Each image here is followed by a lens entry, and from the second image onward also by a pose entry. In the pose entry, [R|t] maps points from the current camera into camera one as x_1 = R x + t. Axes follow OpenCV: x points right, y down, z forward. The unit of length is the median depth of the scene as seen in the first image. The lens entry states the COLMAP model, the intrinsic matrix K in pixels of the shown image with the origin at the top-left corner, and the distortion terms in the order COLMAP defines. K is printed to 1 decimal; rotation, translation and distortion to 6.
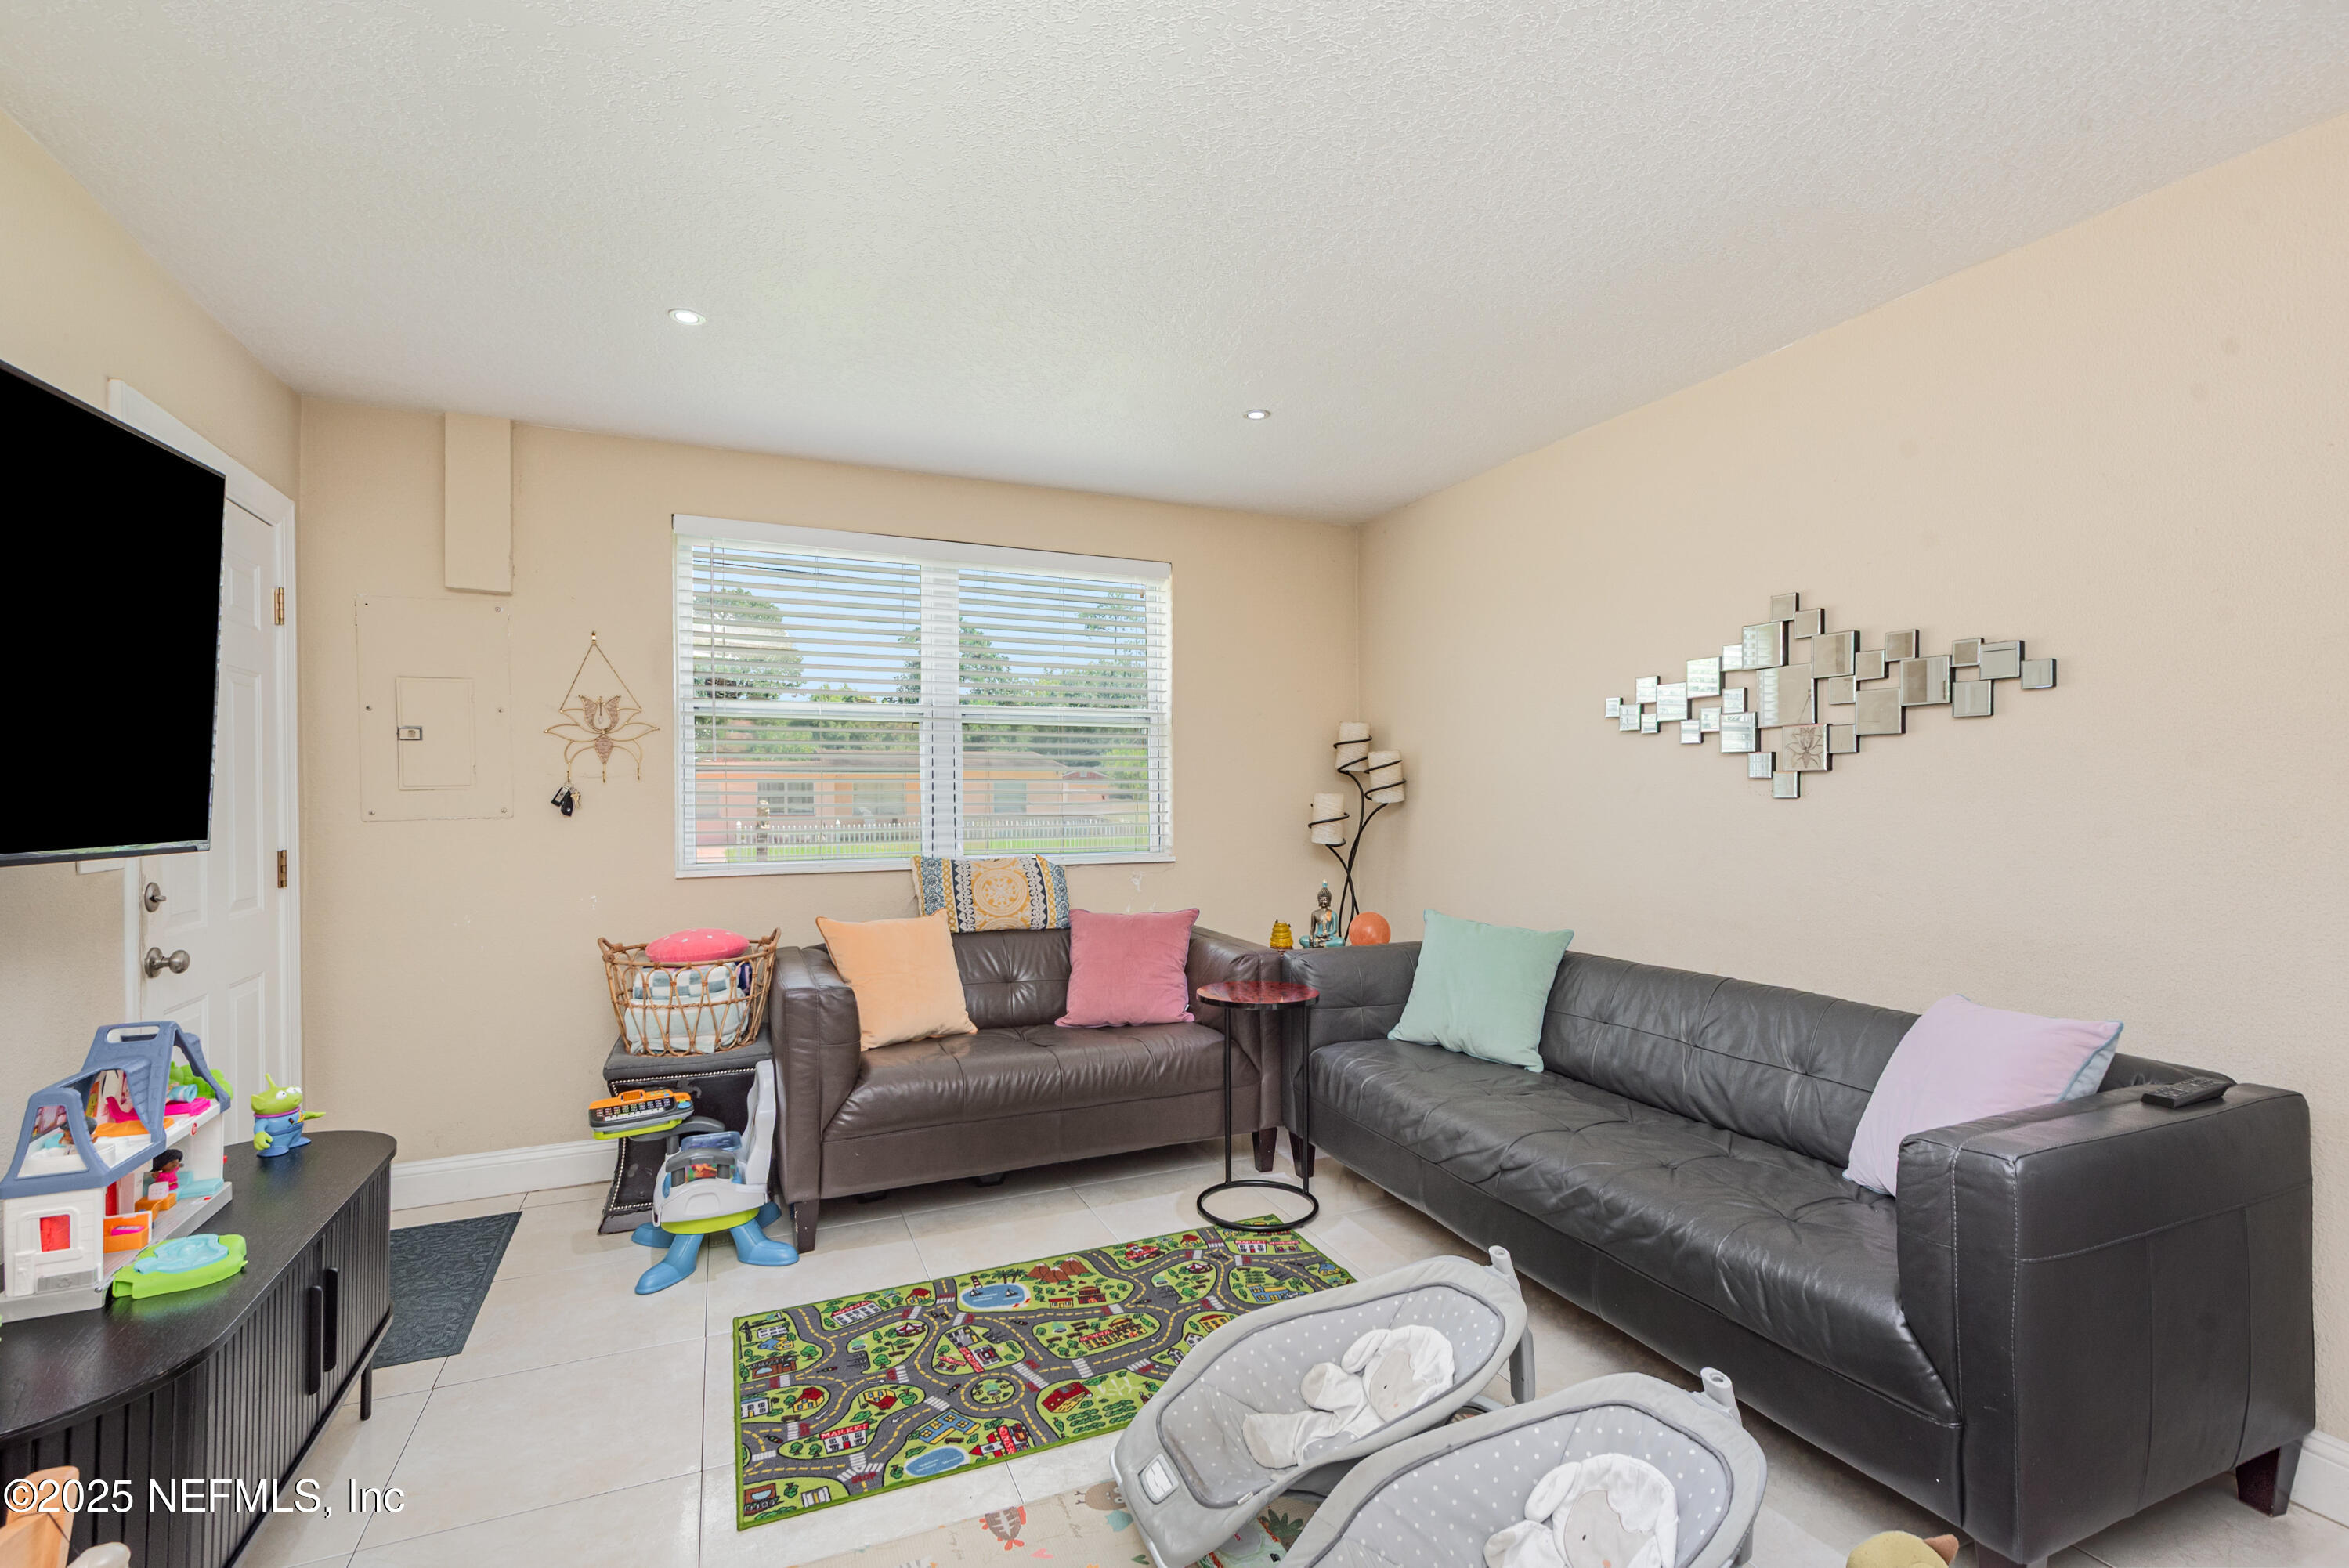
lens RADIAL K [[1043.5, 0, 1172.3], [0, 1043.5, 805.7], [0, 0, 1]] dist [0.018808, -0.016489]
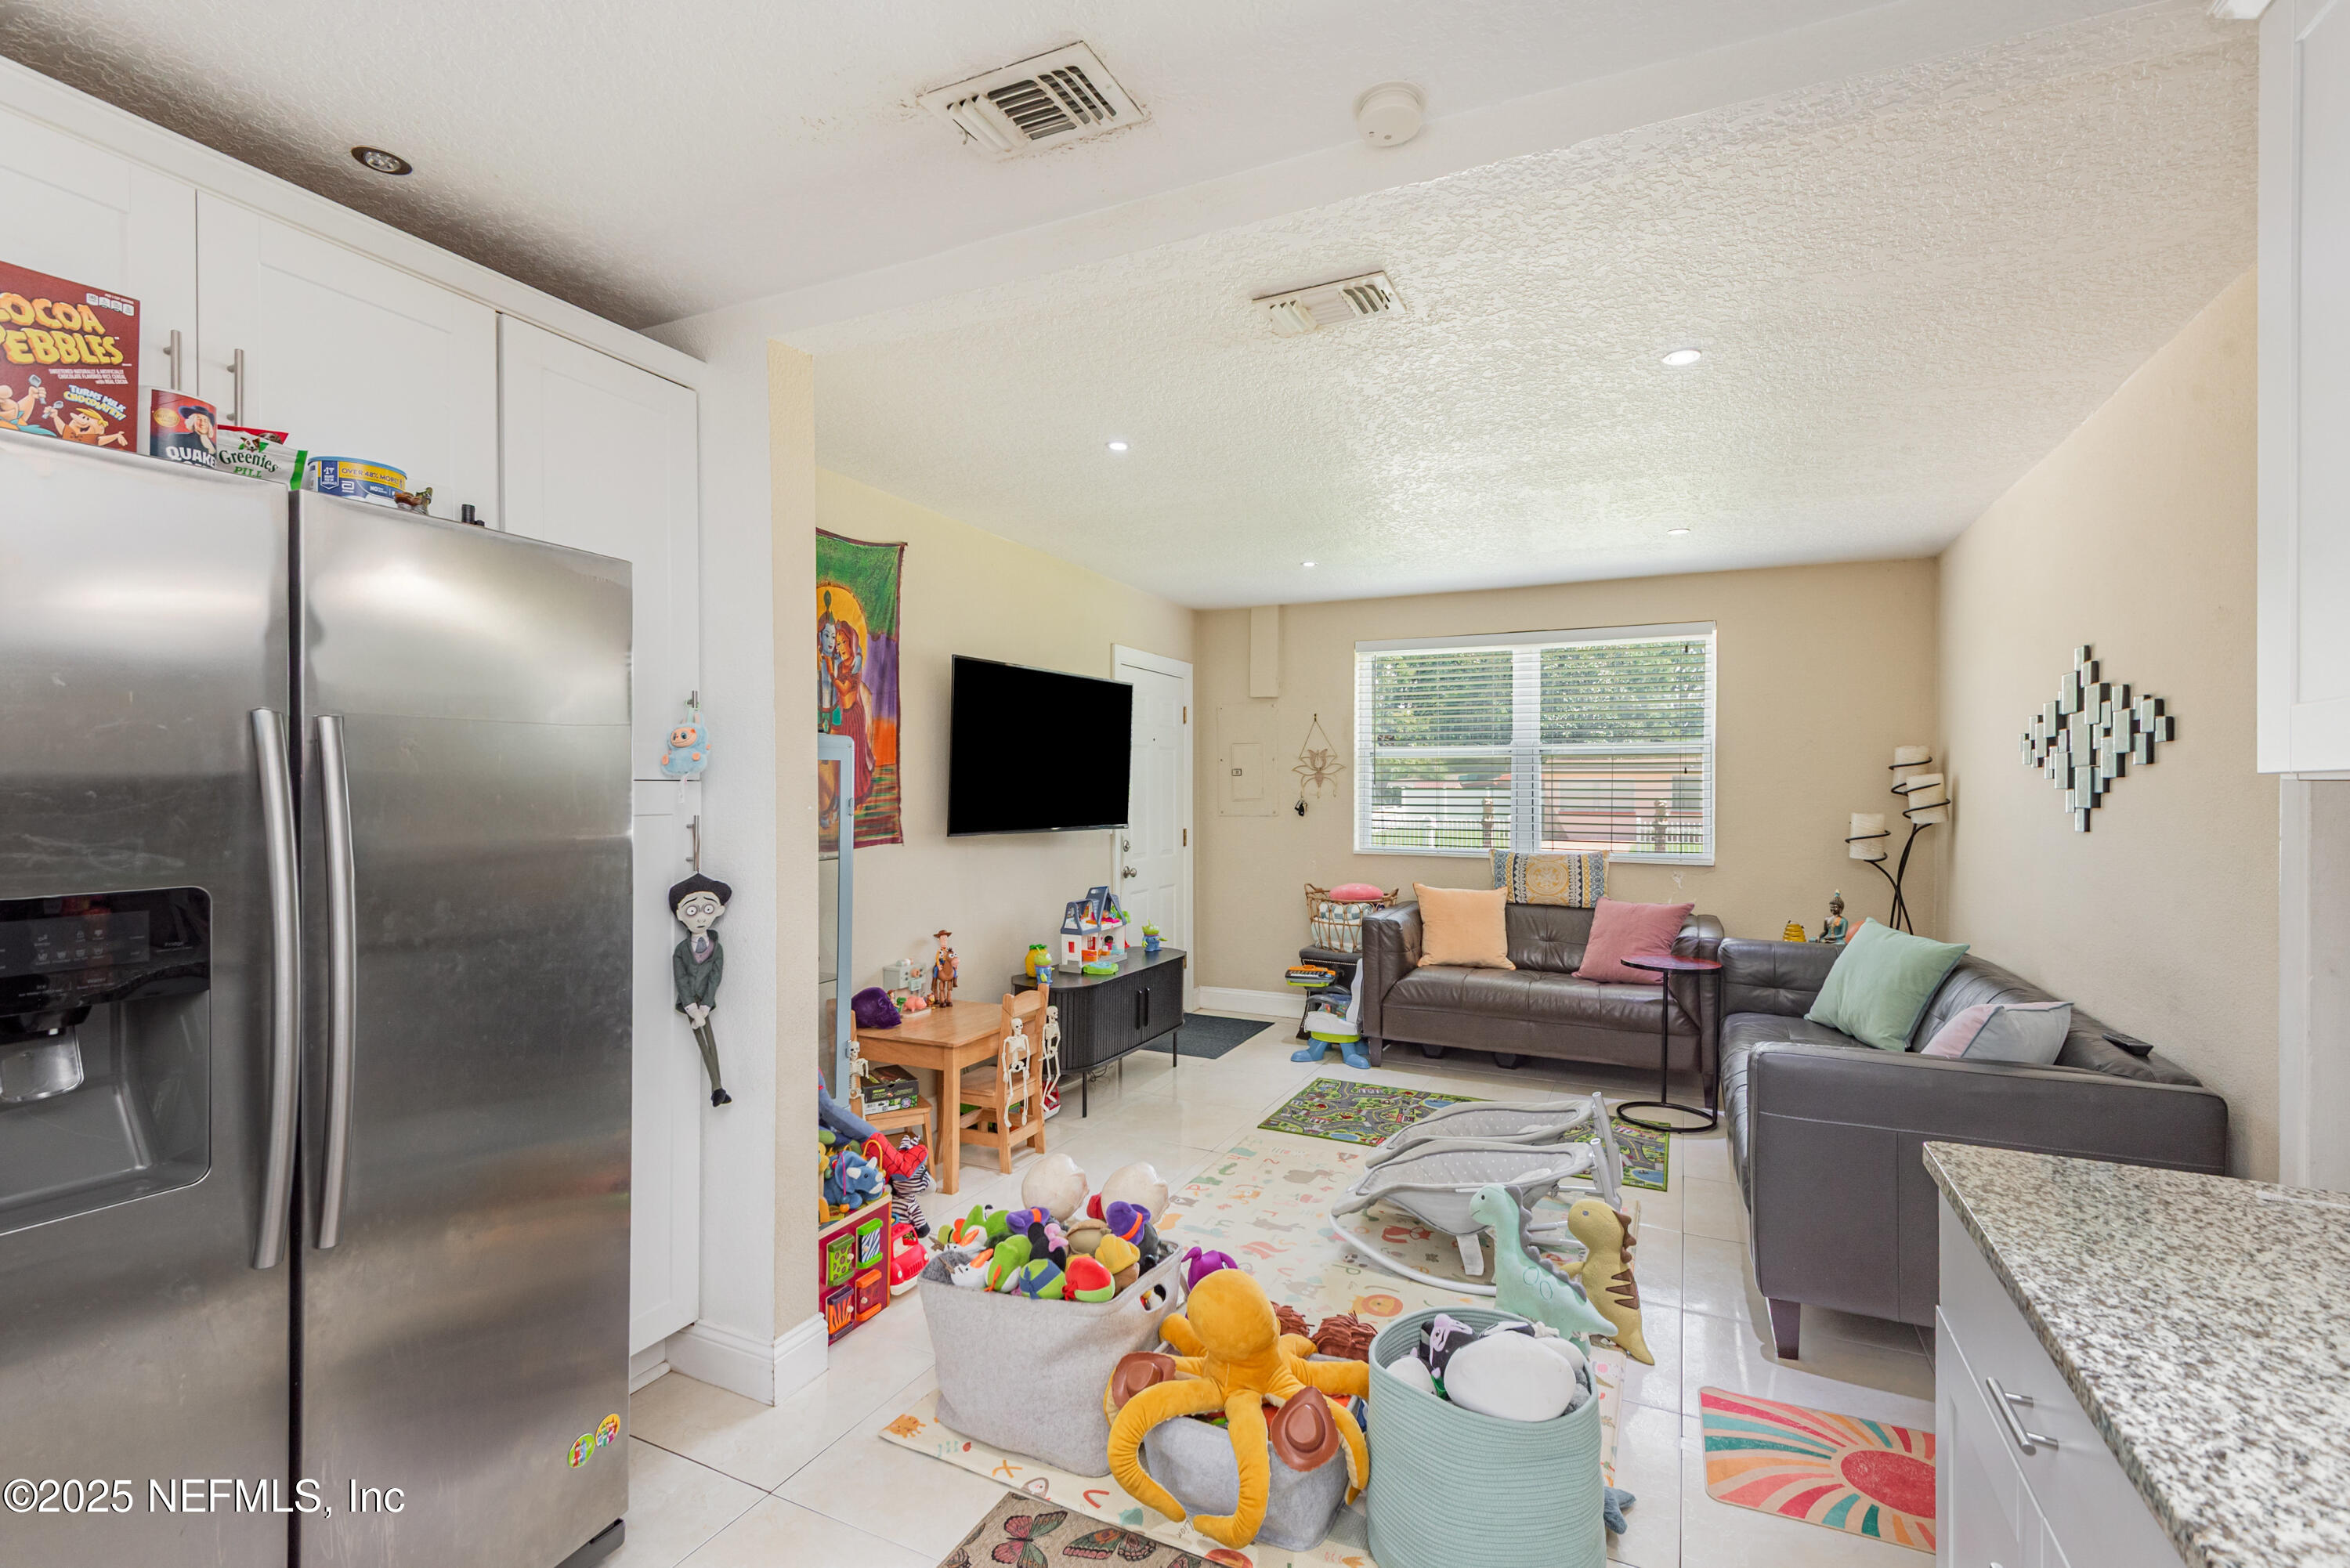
lens RADIAL K [[1061.1, 0, 1149.3], [0, 1061.1, 837.5], [0, 0, 1]] dist [-0.000247, -0.000297]
pose [[0.630552, 0.043150, -0.774947, 0.743123], [-0.015104, 0.998947, 0.043333, -0.031315], [0.776000, -0.015619, 0.630539, -0.399730]]
